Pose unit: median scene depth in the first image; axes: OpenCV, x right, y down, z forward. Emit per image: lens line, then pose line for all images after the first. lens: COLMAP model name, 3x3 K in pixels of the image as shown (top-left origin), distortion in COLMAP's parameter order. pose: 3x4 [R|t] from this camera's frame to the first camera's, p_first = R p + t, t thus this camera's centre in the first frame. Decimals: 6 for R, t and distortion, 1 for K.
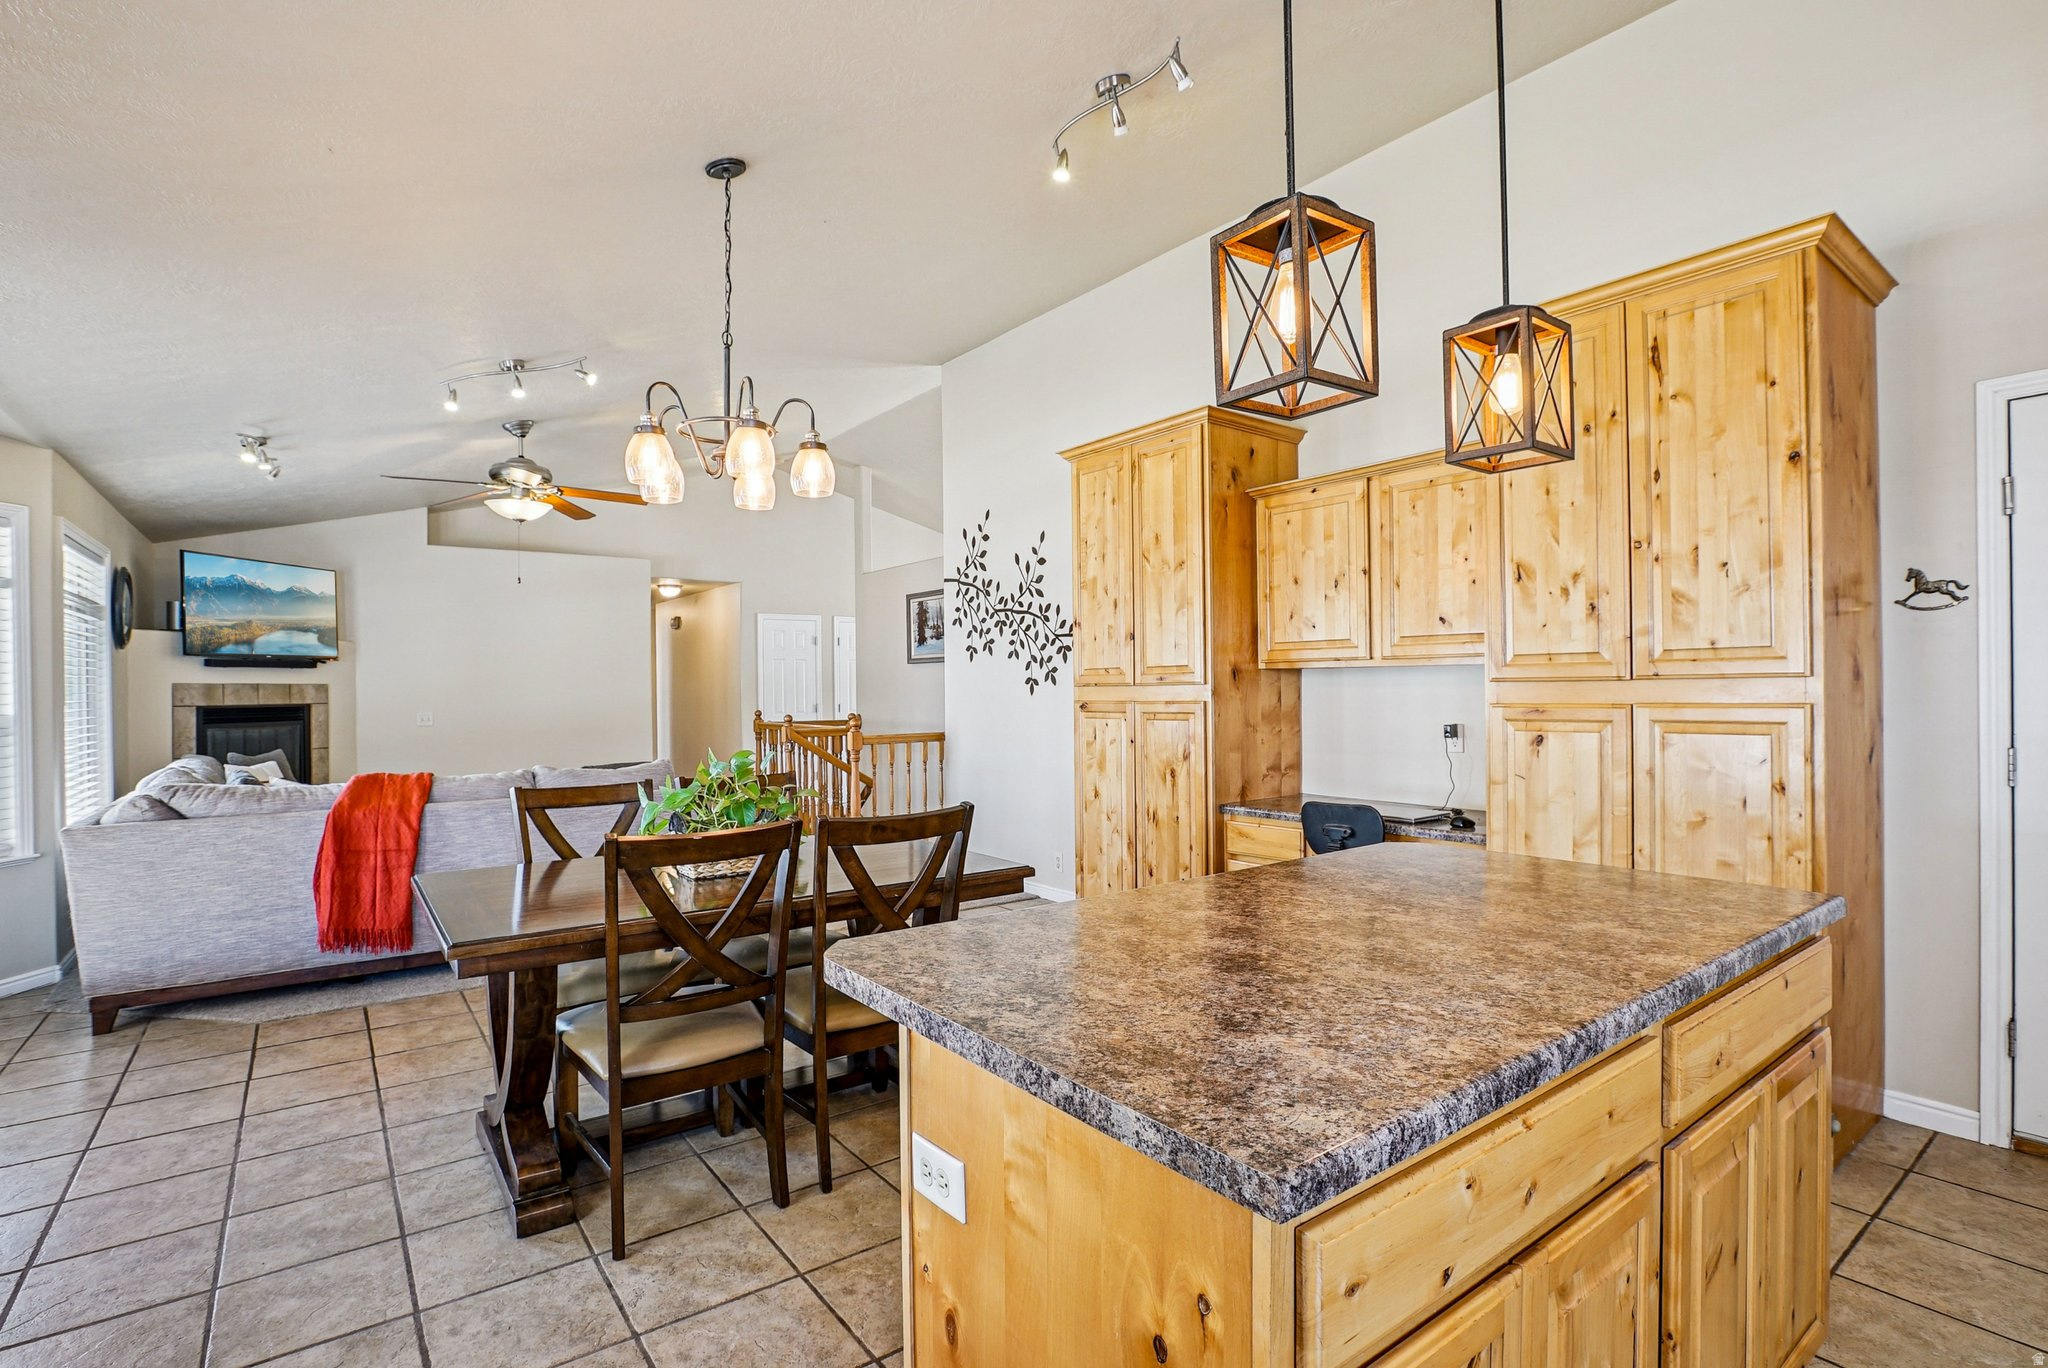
lens RADIAL K [[997.6, 0, 1013.3], [0, 997.6, 688.3], [0, 0, 1]] dist [-0.016024, 0.009228]
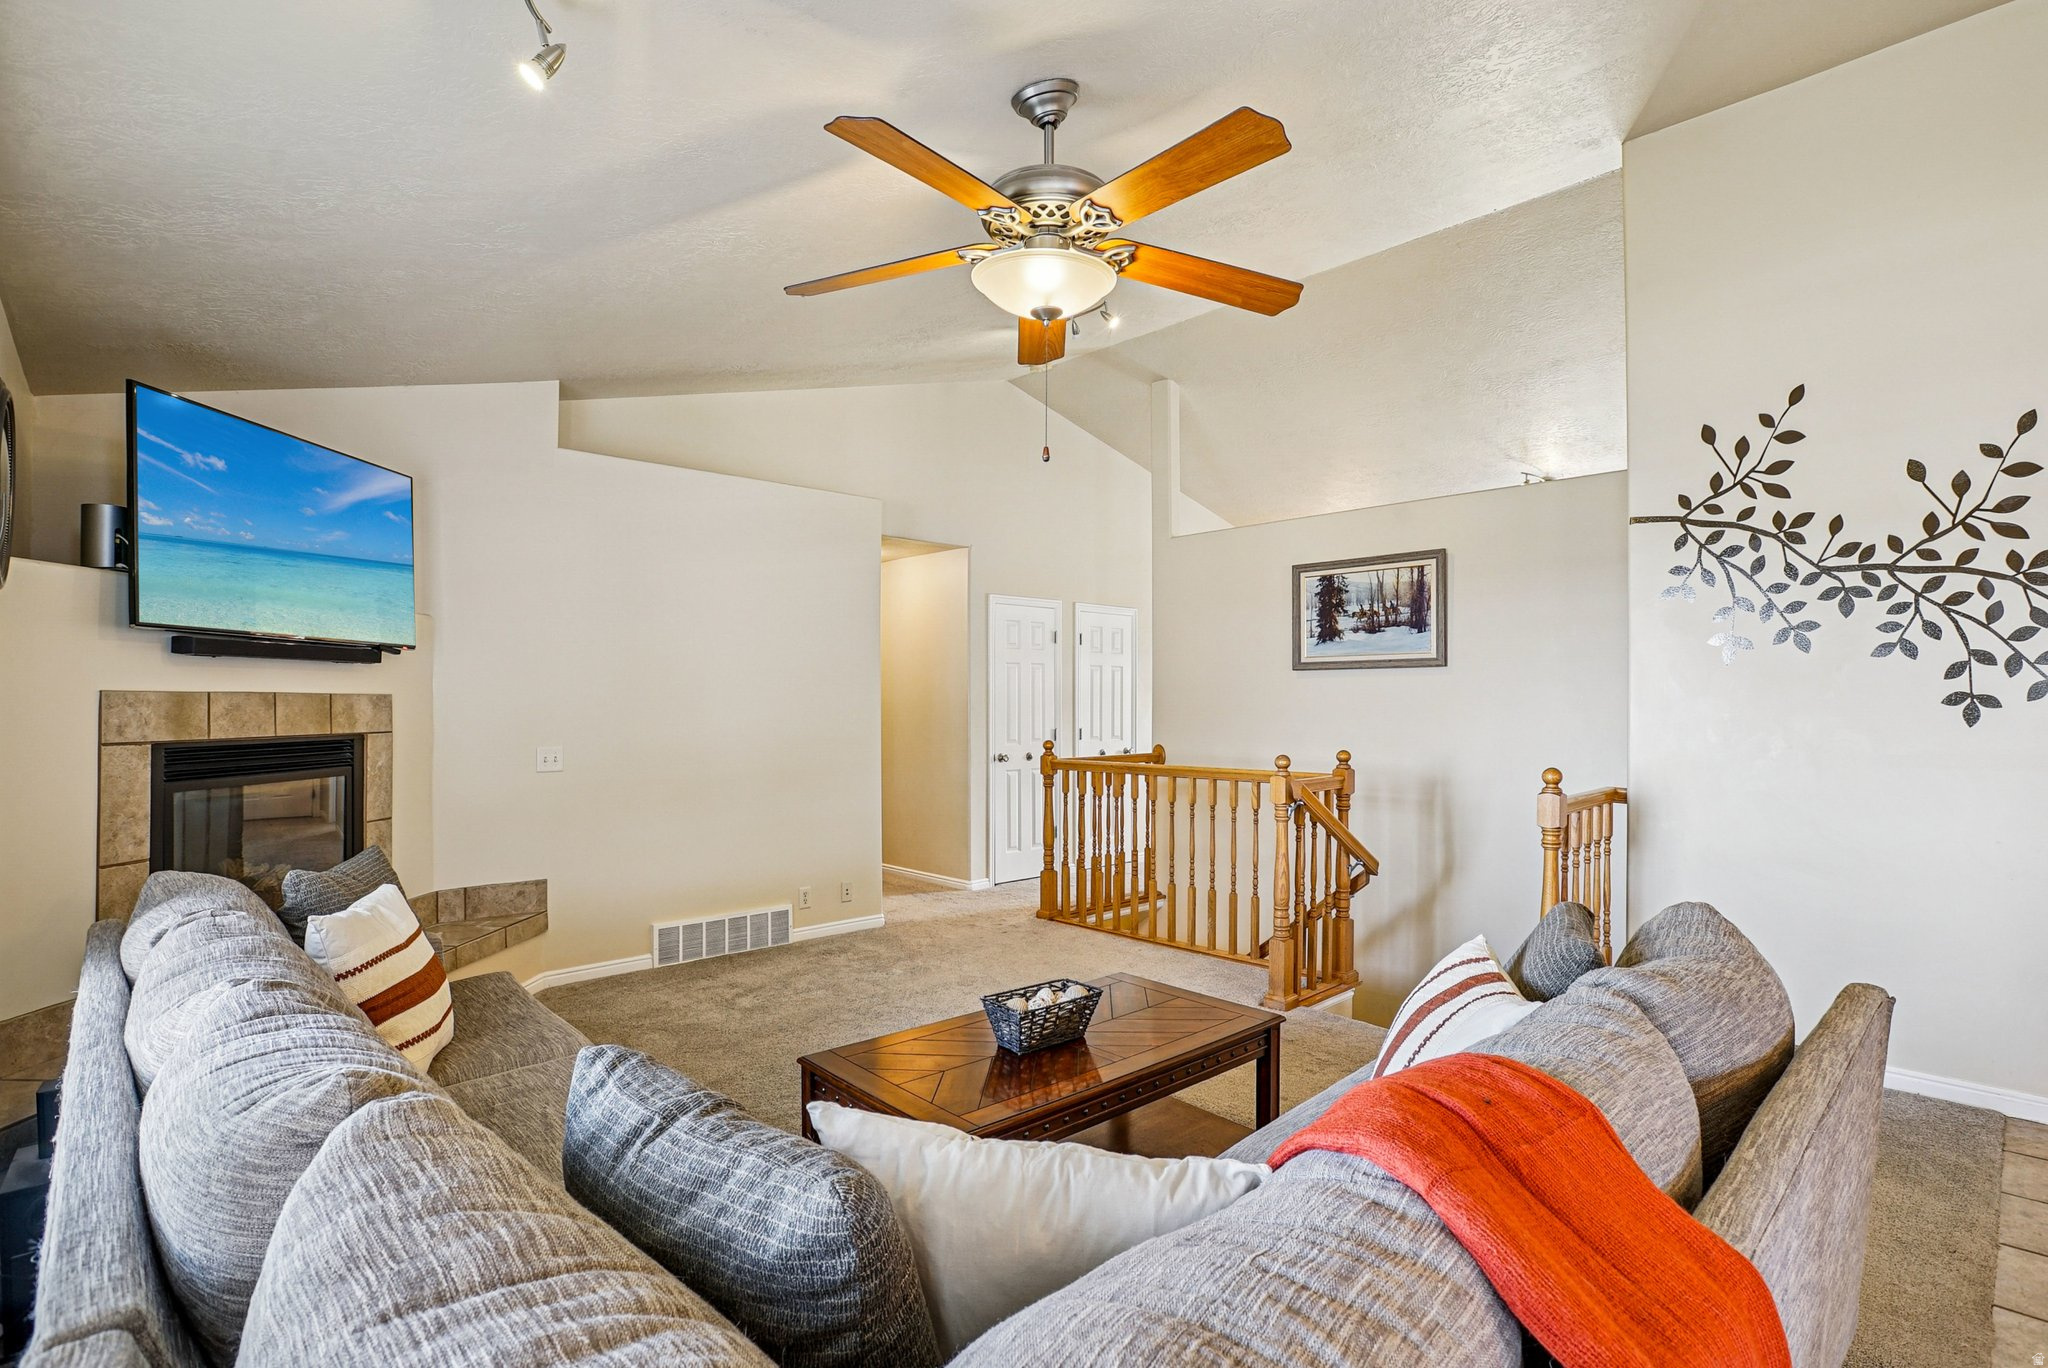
lens RADIAL K [[997.6, 0, 1033.7], [0, 997.6, 677.3], [0, 0, 1]] dist [-0.016024, 0.009228]
pose [[0.990117, 0.009771, 0.139901, -0.505887], [-0.006111, 0.999628, -0.026568, -0.001969], [-0.140109, 0.025451, 0.989809, 0.513824]]
